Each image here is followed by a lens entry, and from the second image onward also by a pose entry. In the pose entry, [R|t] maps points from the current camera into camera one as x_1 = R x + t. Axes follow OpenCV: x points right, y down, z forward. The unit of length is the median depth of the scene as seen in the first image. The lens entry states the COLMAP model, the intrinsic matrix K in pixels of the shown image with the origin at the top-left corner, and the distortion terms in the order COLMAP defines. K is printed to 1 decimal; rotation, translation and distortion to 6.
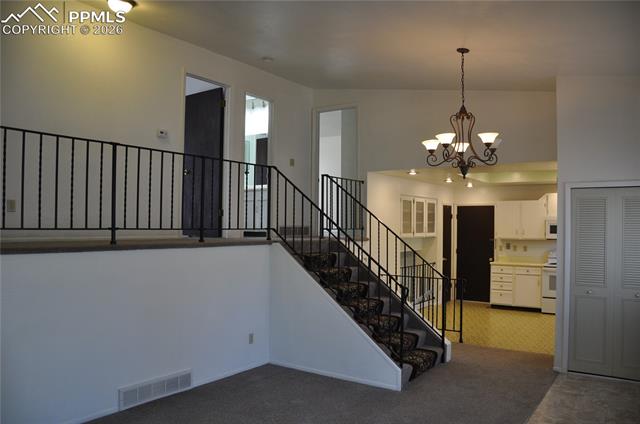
lens RADIAL K [[495.7, 0, 320.5], [0, 495.7, 230.3], [0, 0, 1]] dist [-0.189111, 0.160611]
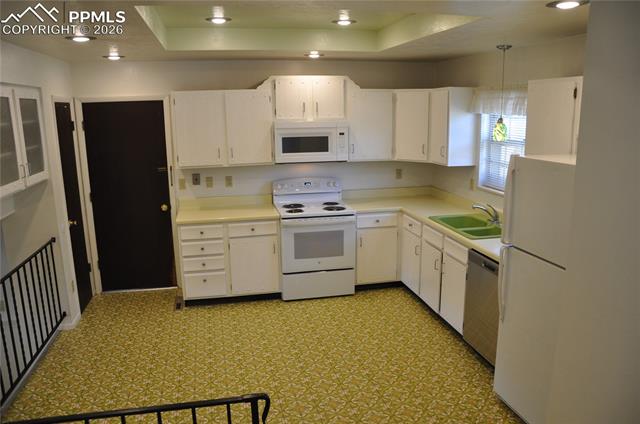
lens RADIAL K [[497.8, 0, 322.1], [0, 497.8, 219.5], [0, 0, 1]] dist [-0.152772, 0.108528]
pose [[0.678053, -0.174472, 0.714005, 0.104449], [0.025109, 0.976350, 0.214733, -0.039507], [-0.734584, -0.127673, 0.666398, 0.604502]]
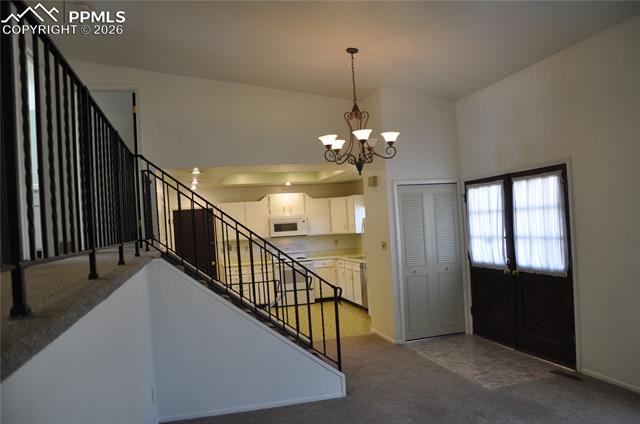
lens RADIAL K [[497.8, 0, 322.1], [0, 497.8, 219.5], [0, 0, 1]] dist [-0.152772, 0.108528]
pose [[0.640551, -0.042027, 0.766765, -0.308093], [0.074135, 0.997222, -0.007274, -0.005013], [-0.764329, 0.061504, 0.641887, 0.211174]]
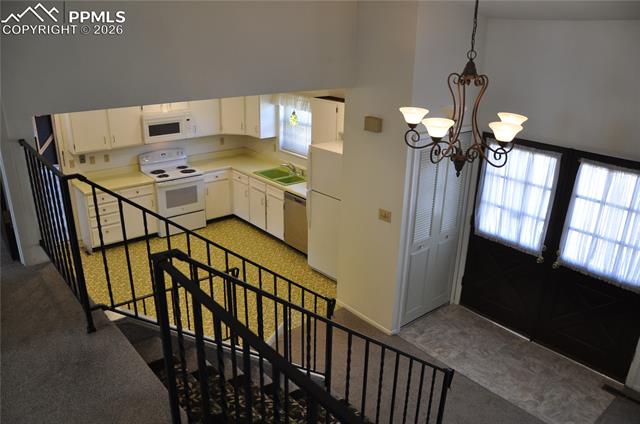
lens RADIAL K [[497.8, 0, 322.1], [0, 497.8, 219.5], [0, 0, 1]] dist [-0.152772, 0.108528]
pose [[0.262134, -0.344829, 0.901321, -0.199529], [-0.009271, 0.933038, 0.359659, -0.155737], [-0.964987, -0.102635, 0.241384, 0.546647]]
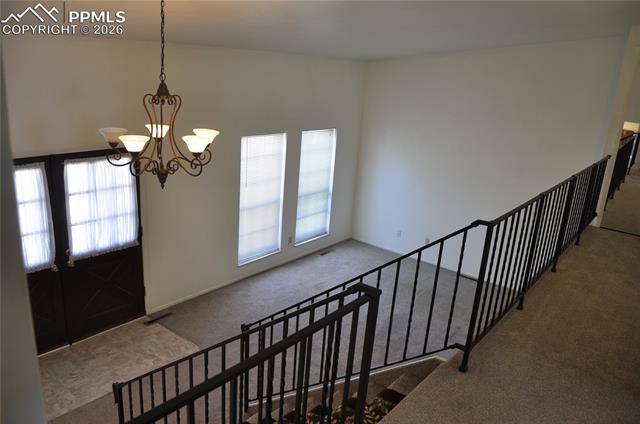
lens RADIAL K [[497.8, 0, 322.1], [0, 497.8, 219.5], [0, 0, 1]] dist [-0.152772, 0.108528]
pose [[-0.994467, -0.093475, 0.047938, 0.012718], [-0.074219, 0.948129, 0.309101, -0.163385], [-0.074345, 0.303833, -0.949820, 0.908706]]
